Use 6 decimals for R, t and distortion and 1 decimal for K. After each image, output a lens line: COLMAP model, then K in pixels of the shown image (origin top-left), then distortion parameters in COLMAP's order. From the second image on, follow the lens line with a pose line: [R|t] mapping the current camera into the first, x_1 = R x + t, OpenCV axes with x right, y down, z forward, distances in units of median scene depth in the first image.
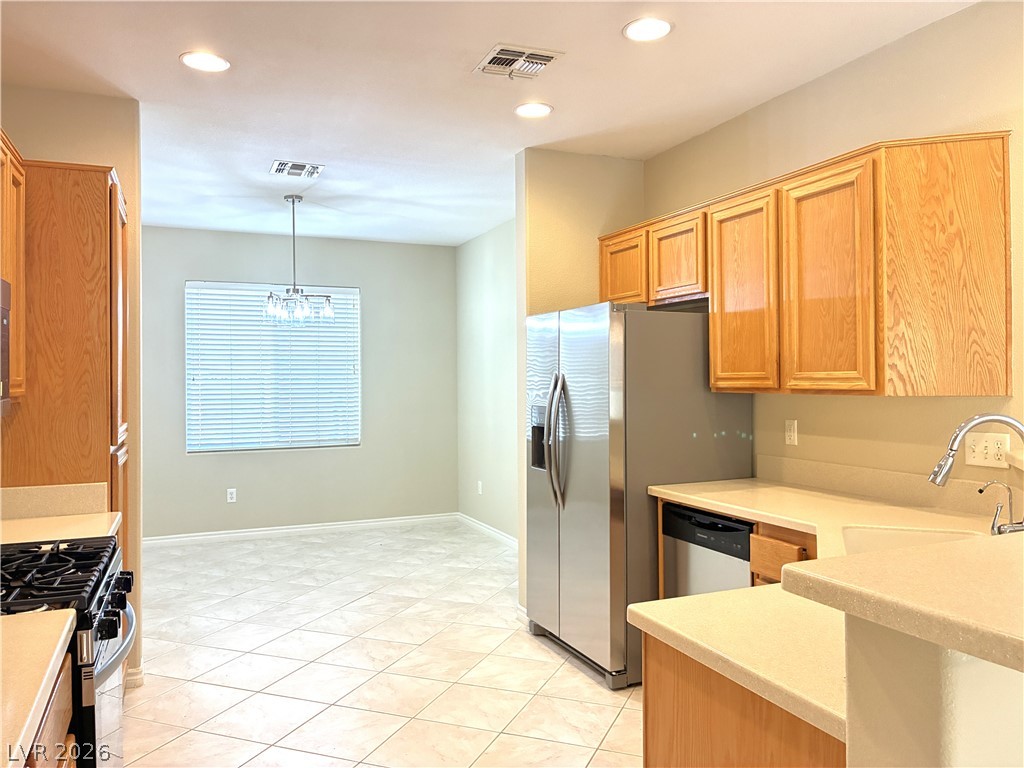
lens RADIAL K [[783.7, 0, 521.2], [0, 783.7, 371.4], [0, 0, 1]] dist [0.020387, -0.004371]
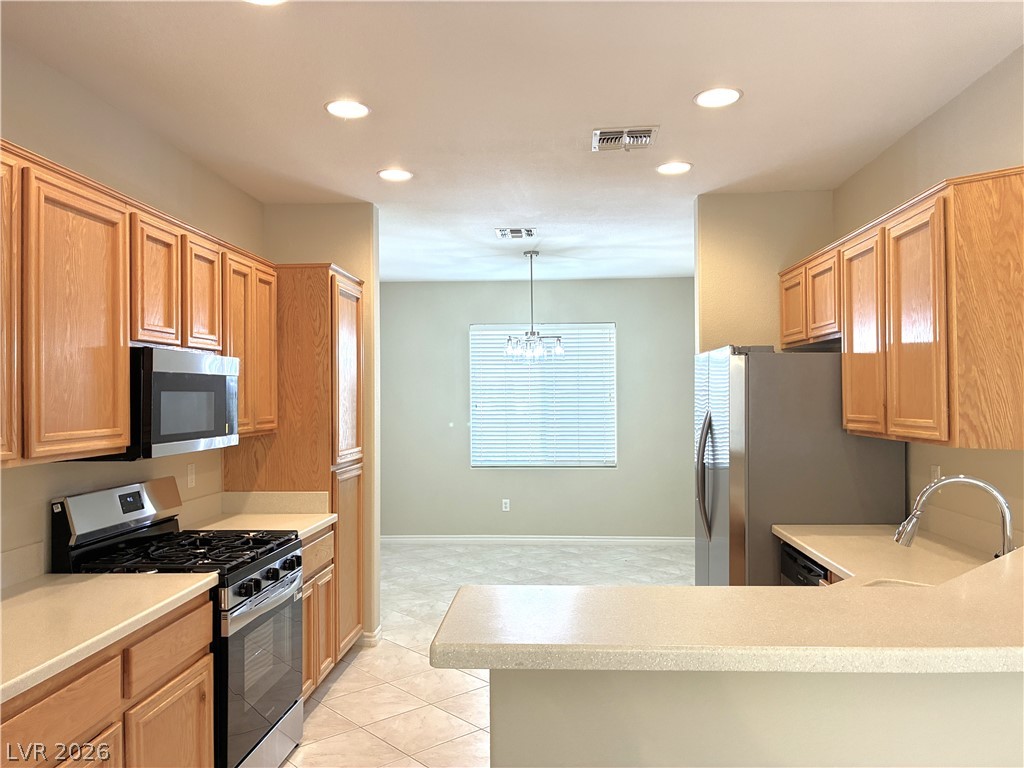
lens RADIAL K [[779.6, 0, 512.0], [0, 779.6, 384.0], [0, 0, 1]] dist [0.031599, -0.034111]
pose [[0.890782, -0.006338, -0.454386, 0.302726], [0.004391, 0.999976, -0.005341, -0.030730], [0.454409, 0.002762, 0.890789, -0.058410]]
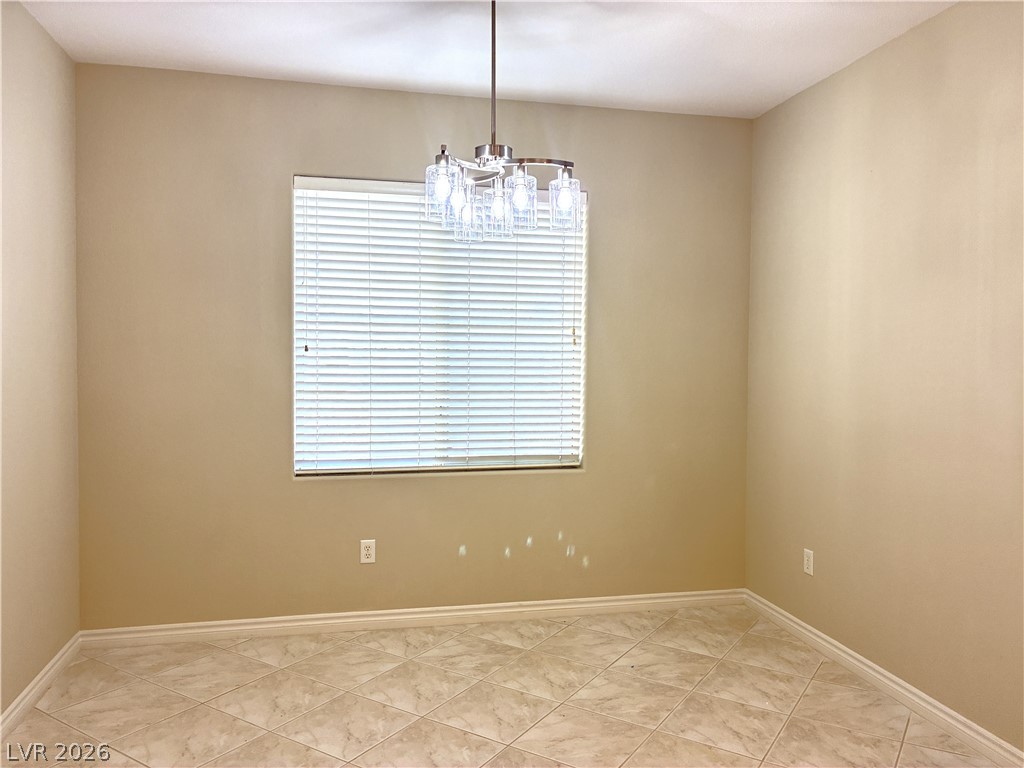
lens RADIAL K [[771.7, 0, 515.0], [0, 771.7, 364.3], [0, 0, 1]] dist [0.002314, -0.002009]
pose [[0.981275, 0.018230, -0.191745, -0.279428], [-0.014207, 0.999650, 0.022337, 0.012225], [0.192085, -0.019195, 0.981191, 0.835987]]
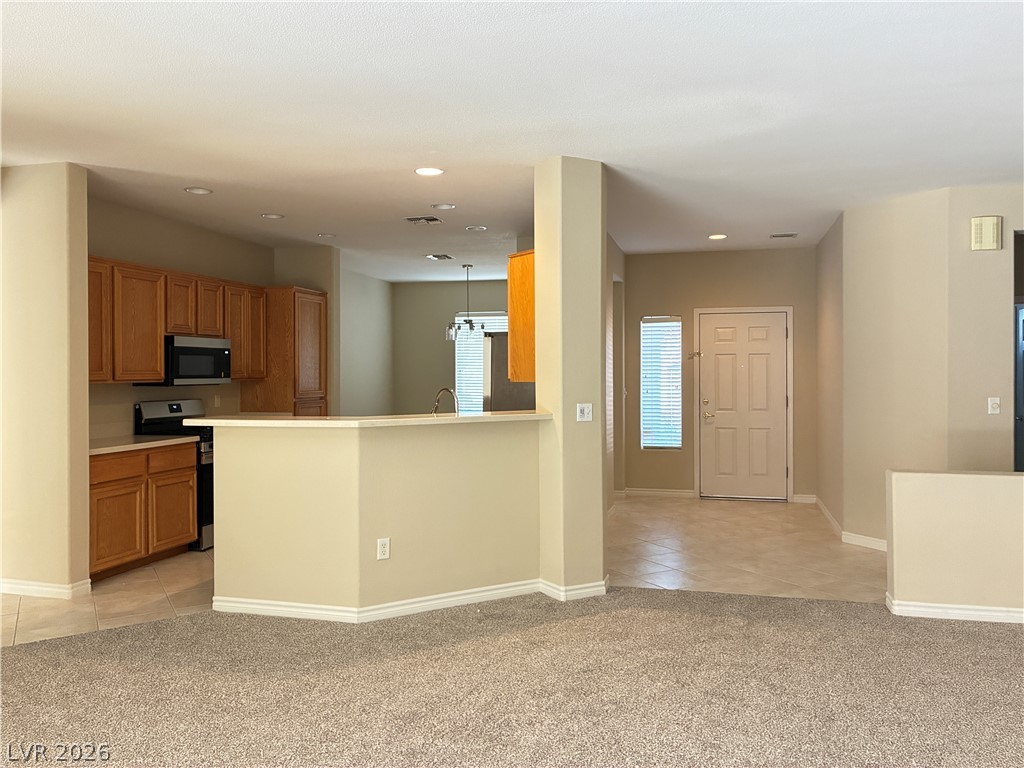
lens RADIAL K [[781.2, 0, 518.5], [0, 781.2, 371.1], [0, 0, 1]] dist [0.041931, -0.054544]
pose [[0.788434, 0.008050, -0.615067, 1.235123], [-0.001302, 0.999934, 0.011418, -0.015652], [0.615118, -0.008202, 0.788392, -0.407458]]
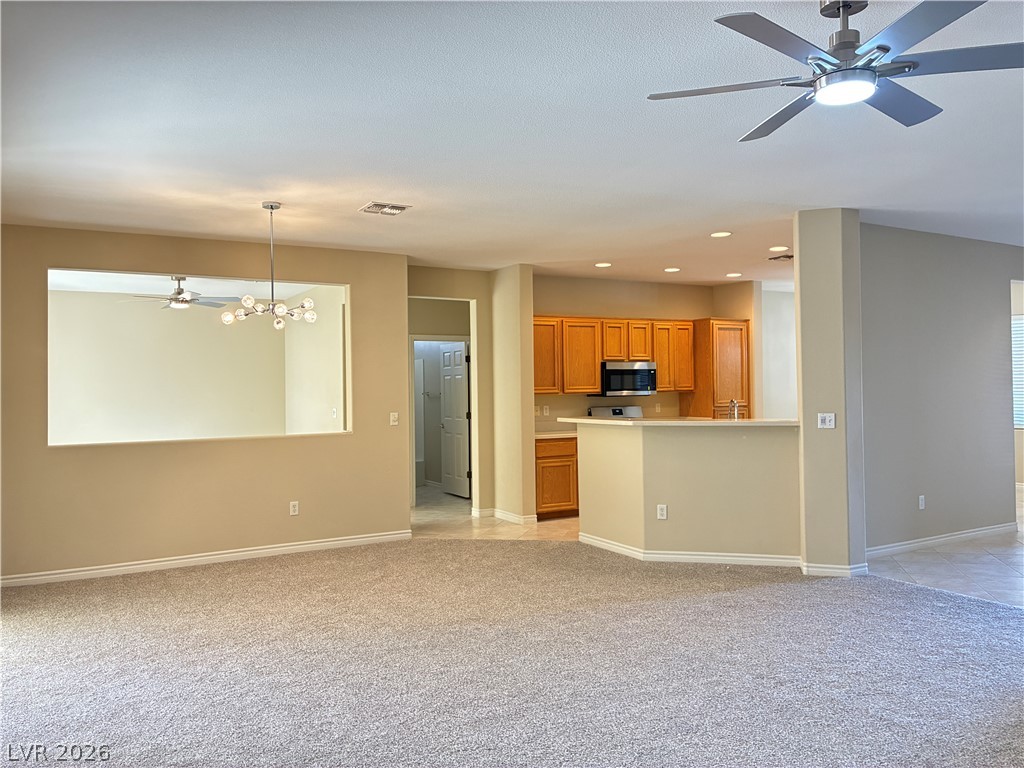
lens RADIAL K [[781.2, 0, 518.5], [0, 781.2, 371.1], [0, 0, 1]] dist [0.041931, -0.054544]
pose [[0.120266, -0.008806, -0.992703, 1.974795], [0.018754, 0.999802, -0.006597, -0.031335], [0.992564, -0.017824, 0.120408, -0.111880]]
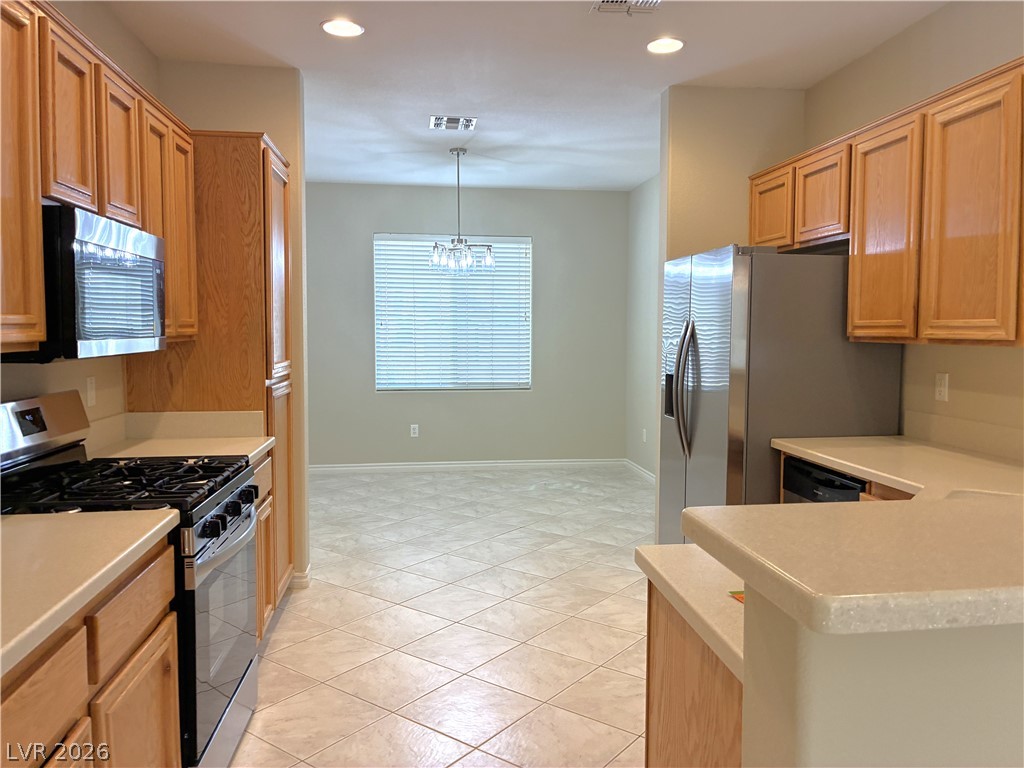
lens RADIAL K [[781.2, 0, 518.5], [0, 781.2, 371.1], [0, 0, 1]] dist [0.041931, -0.054544]
pose [[0.962166, 0.025352, -0.271280, 0.114193], [-0.007511, 0.997751, 0.066604, 0.002535], [0.272359, -0.062047, 0.960193, 0.000904]]
